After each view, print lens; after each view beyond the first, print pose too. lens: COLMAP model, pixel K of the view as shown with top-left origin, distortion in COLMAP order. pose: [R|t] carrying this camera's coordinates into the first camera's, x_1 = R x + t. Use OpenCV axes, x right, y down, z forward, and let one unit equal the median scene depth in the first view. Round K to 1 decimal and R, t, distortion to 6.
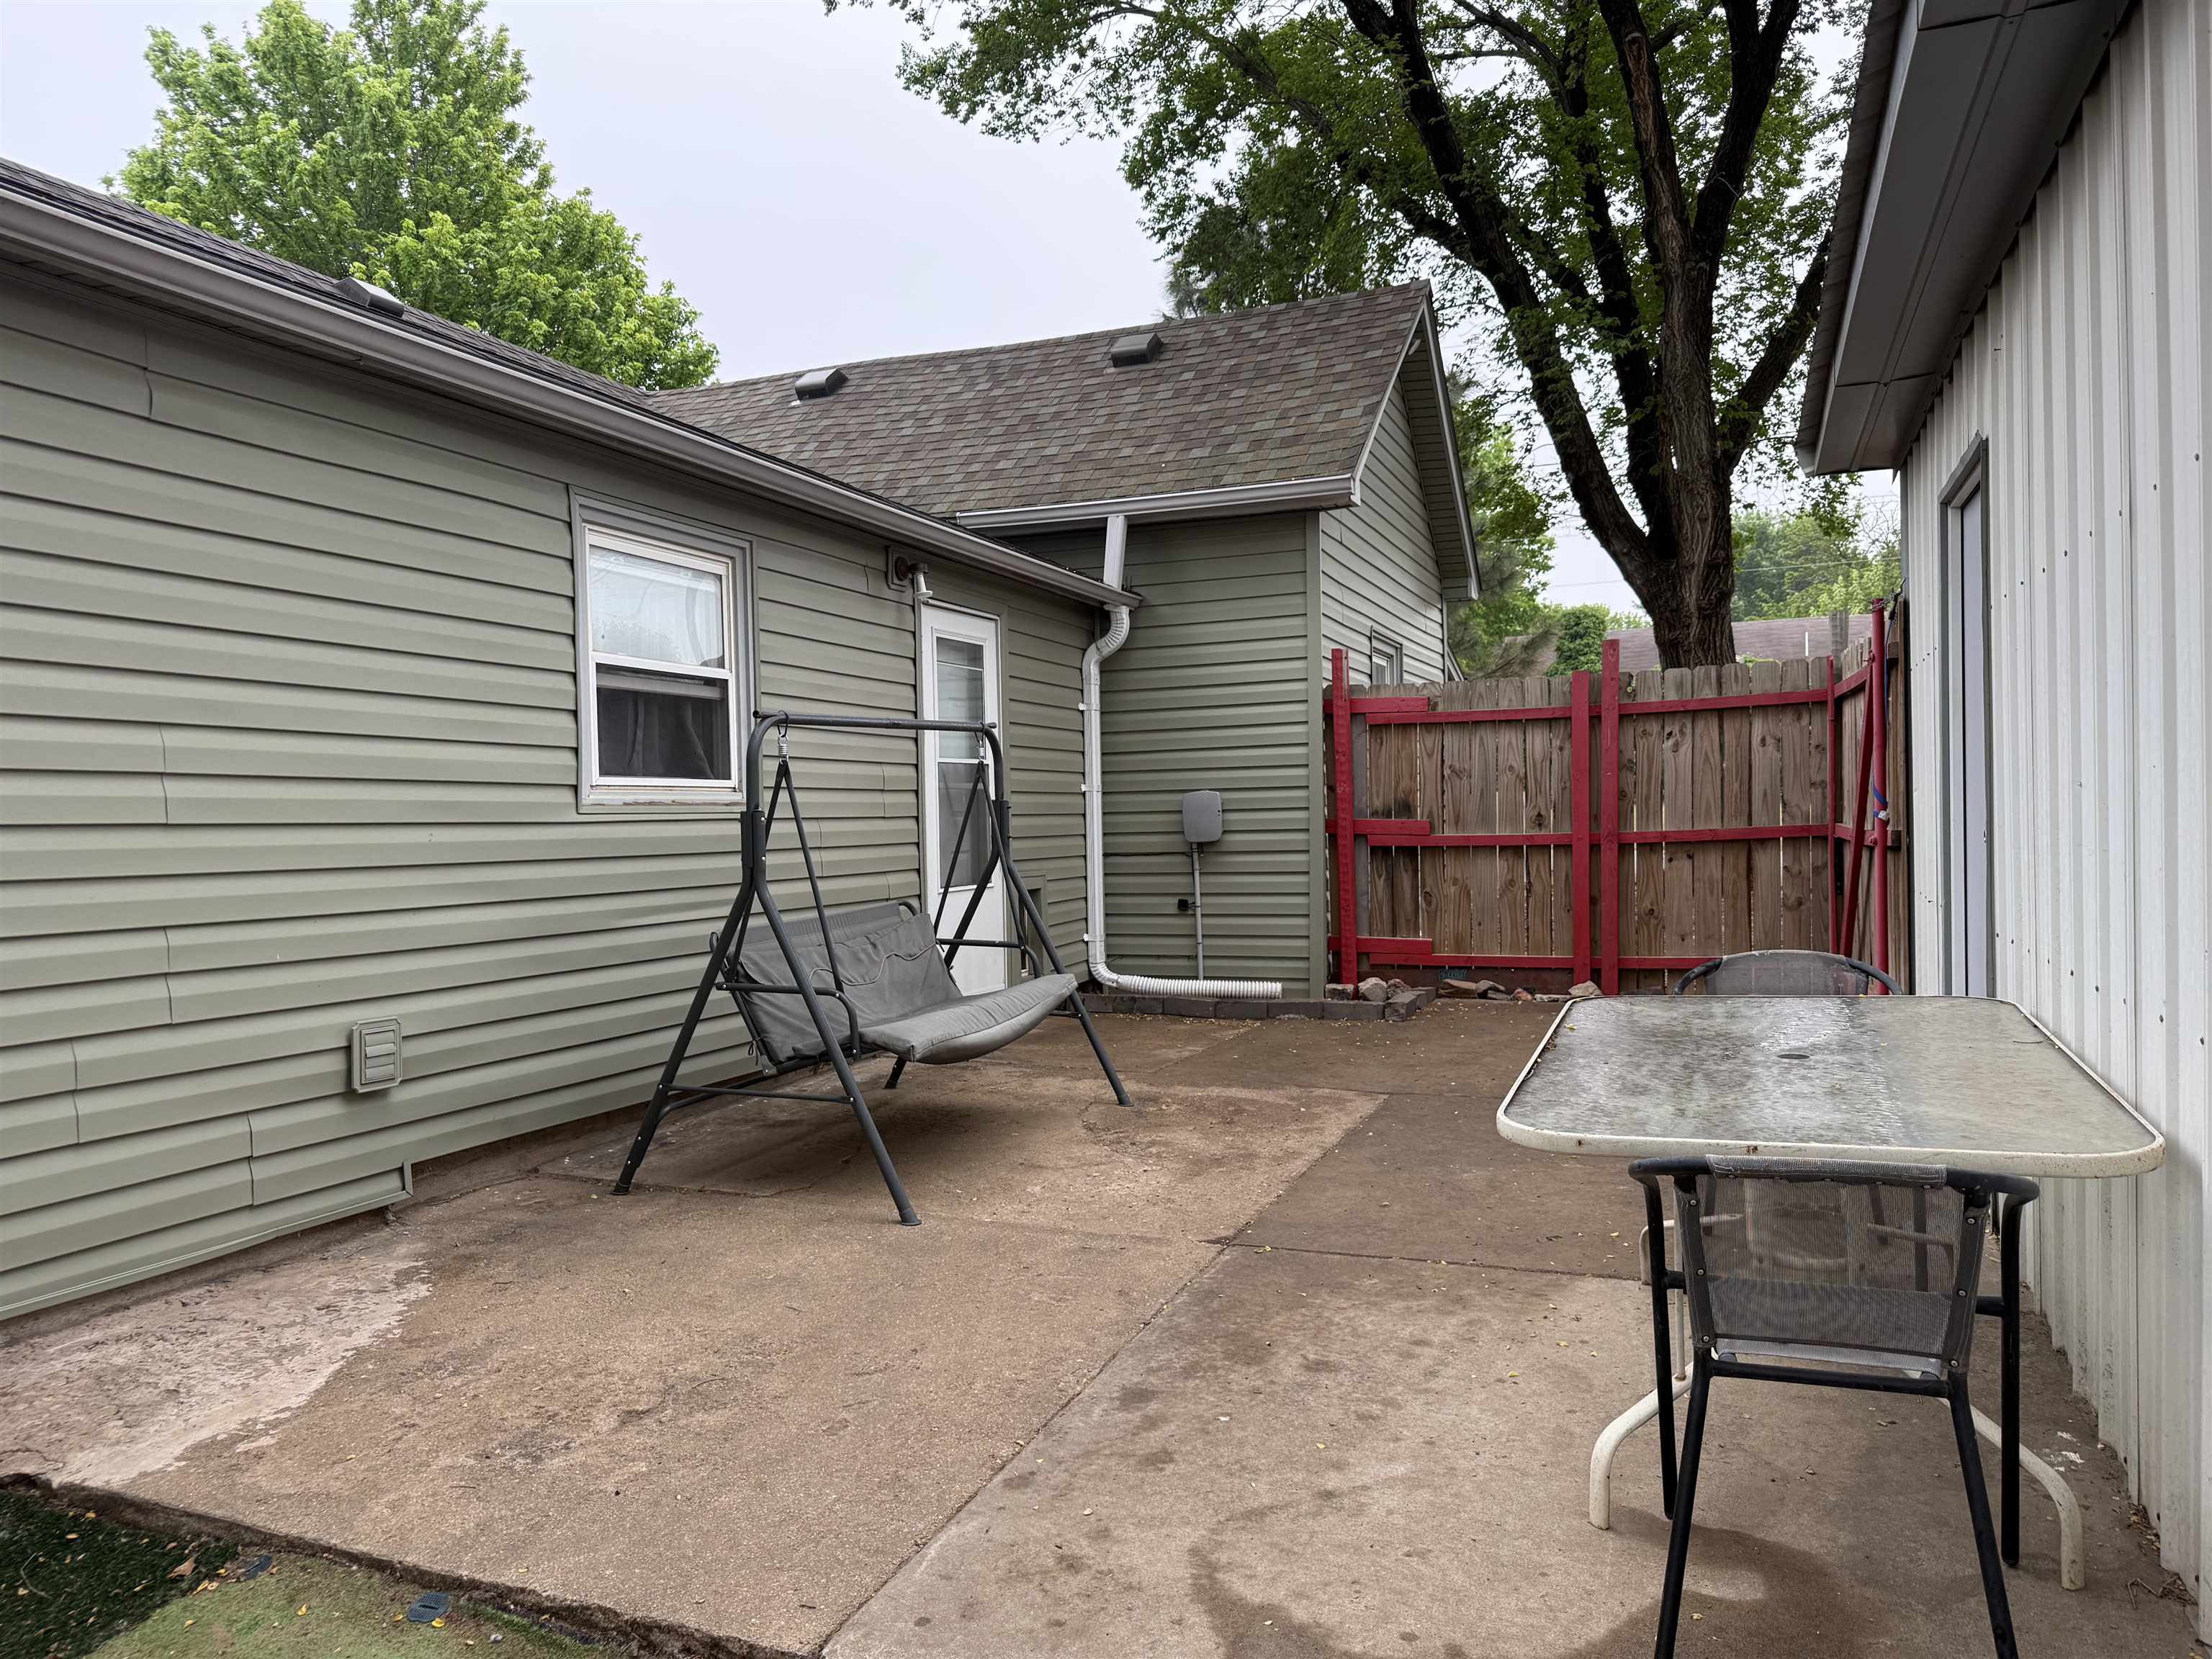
lens RADIAL K [[1553.5, 0, 1108.8], [0, 1553.5, 826.7], [0, 0, 1]] dist [0.088567, -0.119291]
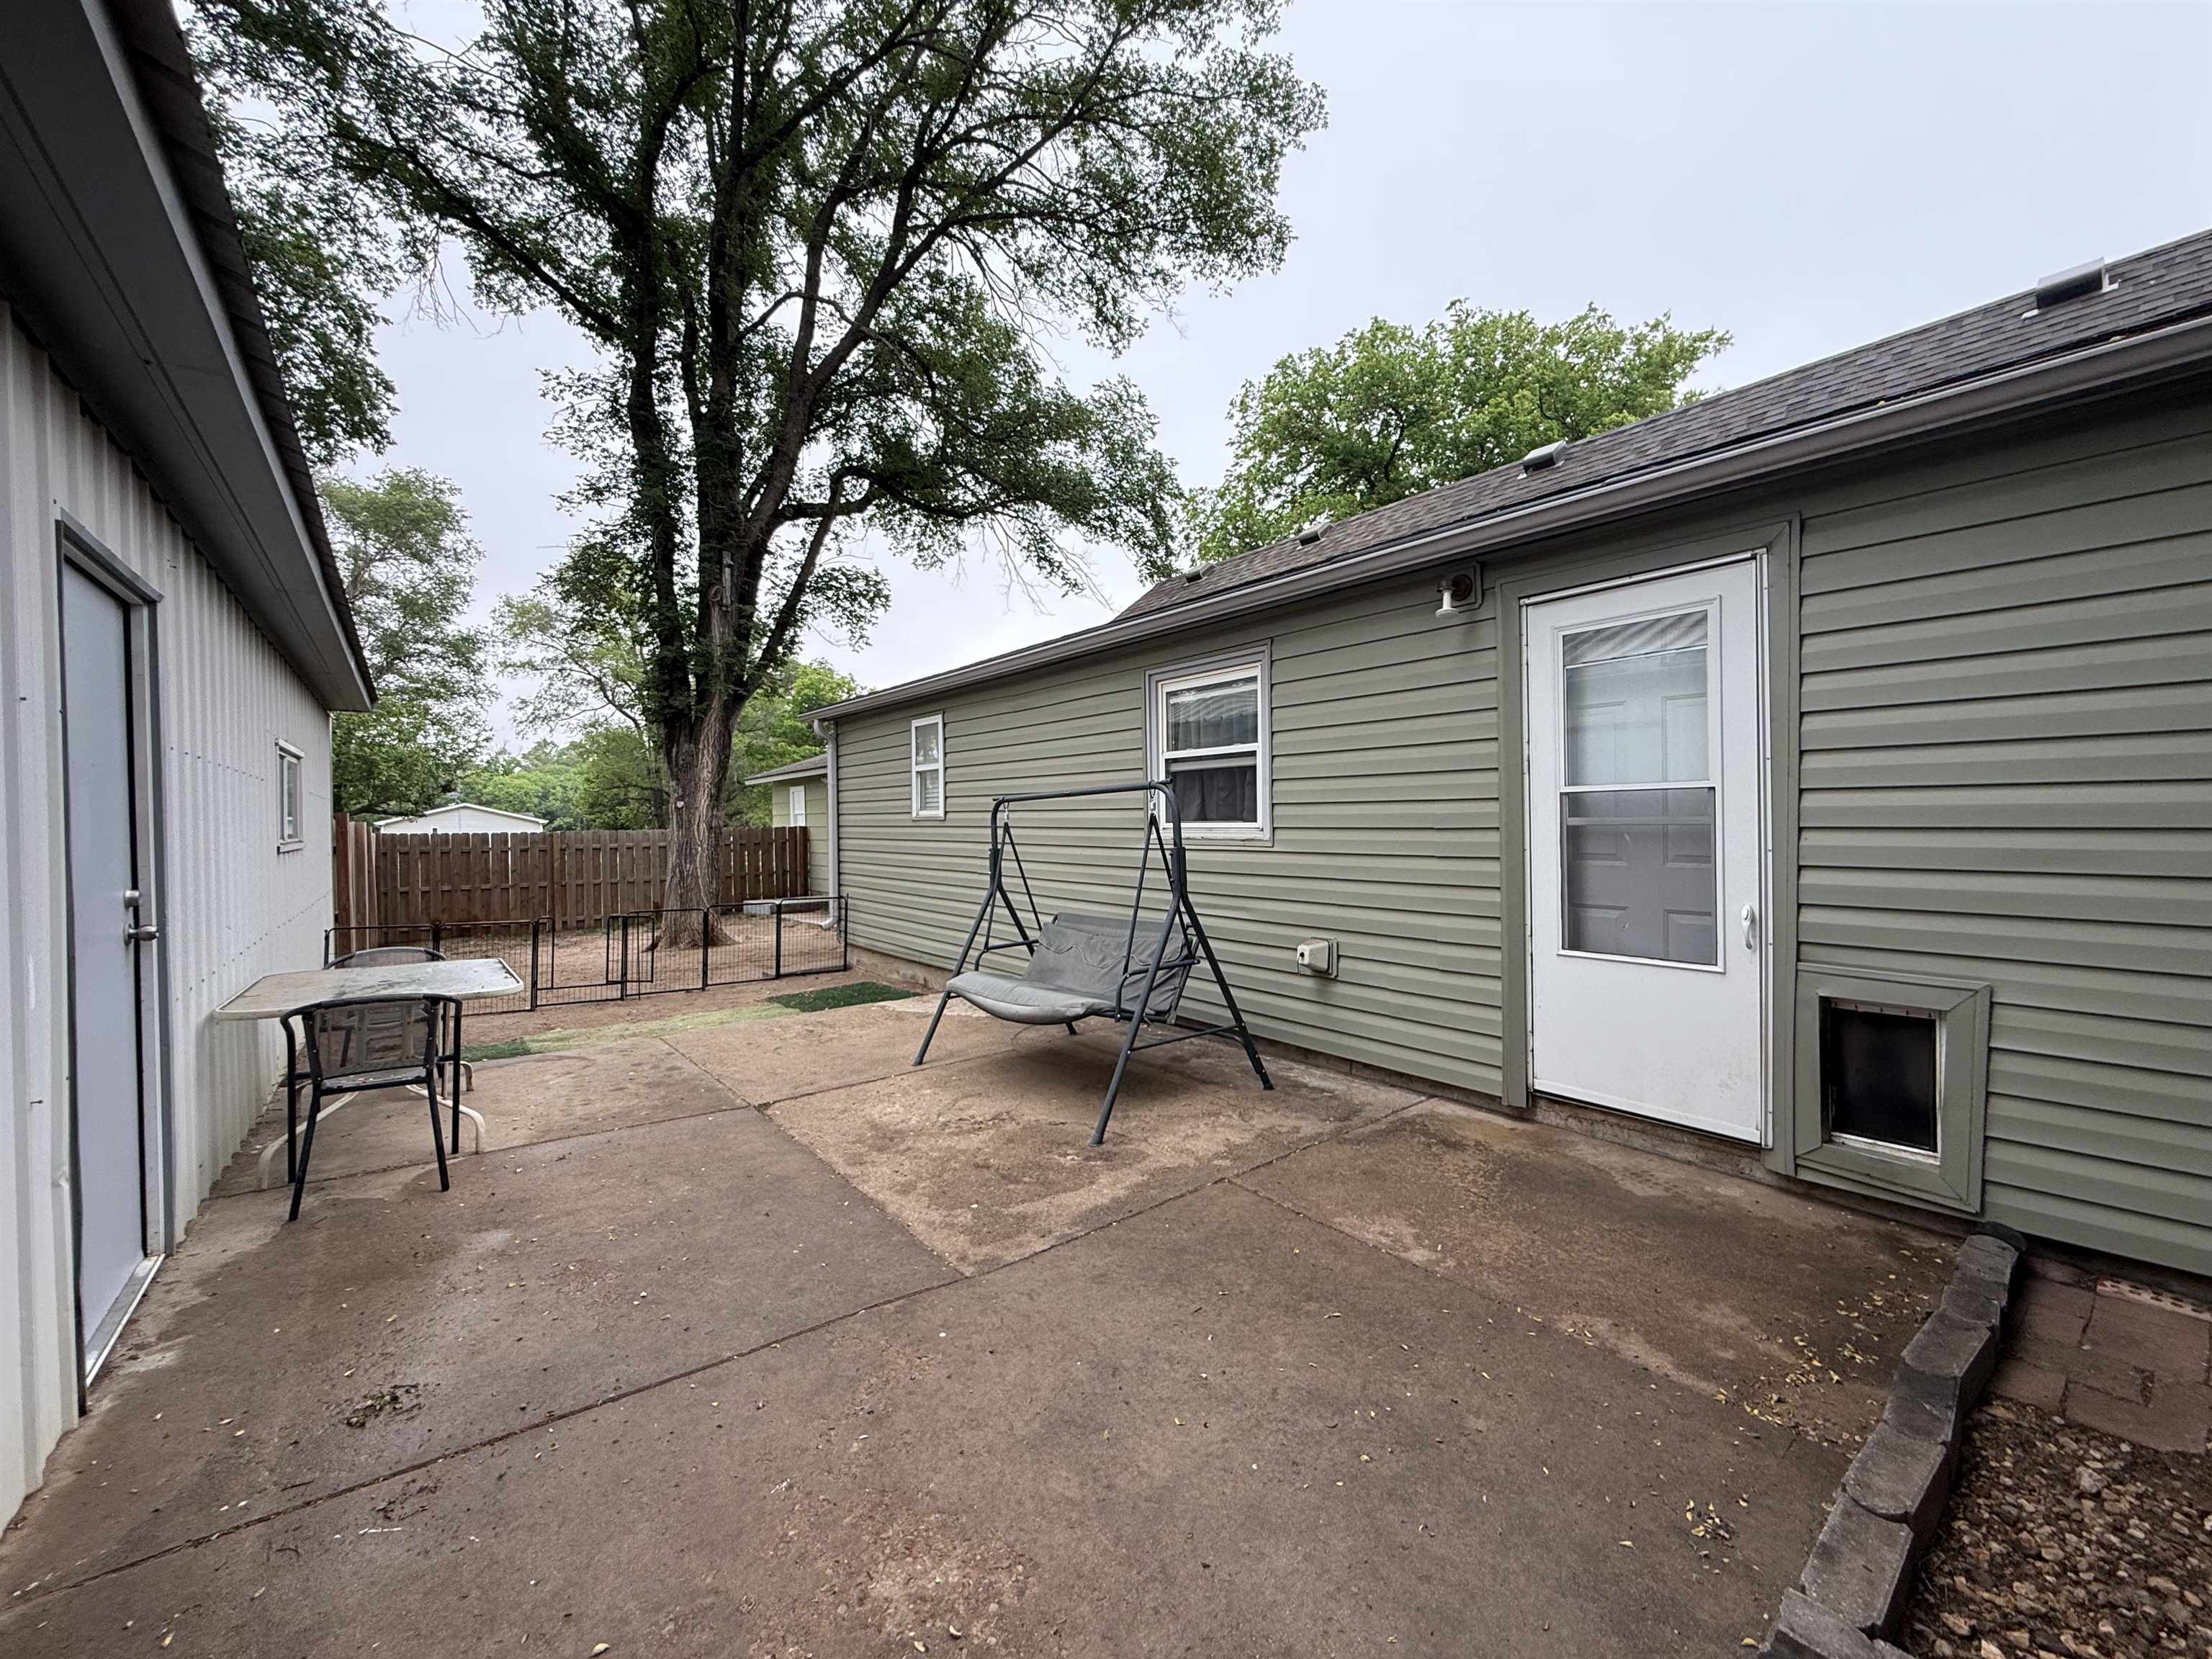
lens RADIAL K [[882.1, 0, 1106.0], [0, 882.1, 829.5], [0, 0, 1]] dist [0.010182, 0.000022]
pose [[-0.502980, 0.039317, -0.863403, 0.834991], [0.020880, 0.999226, 0.033338, -0.086893], [0.864046, -0.001260, -0.503412, 2.105007]]
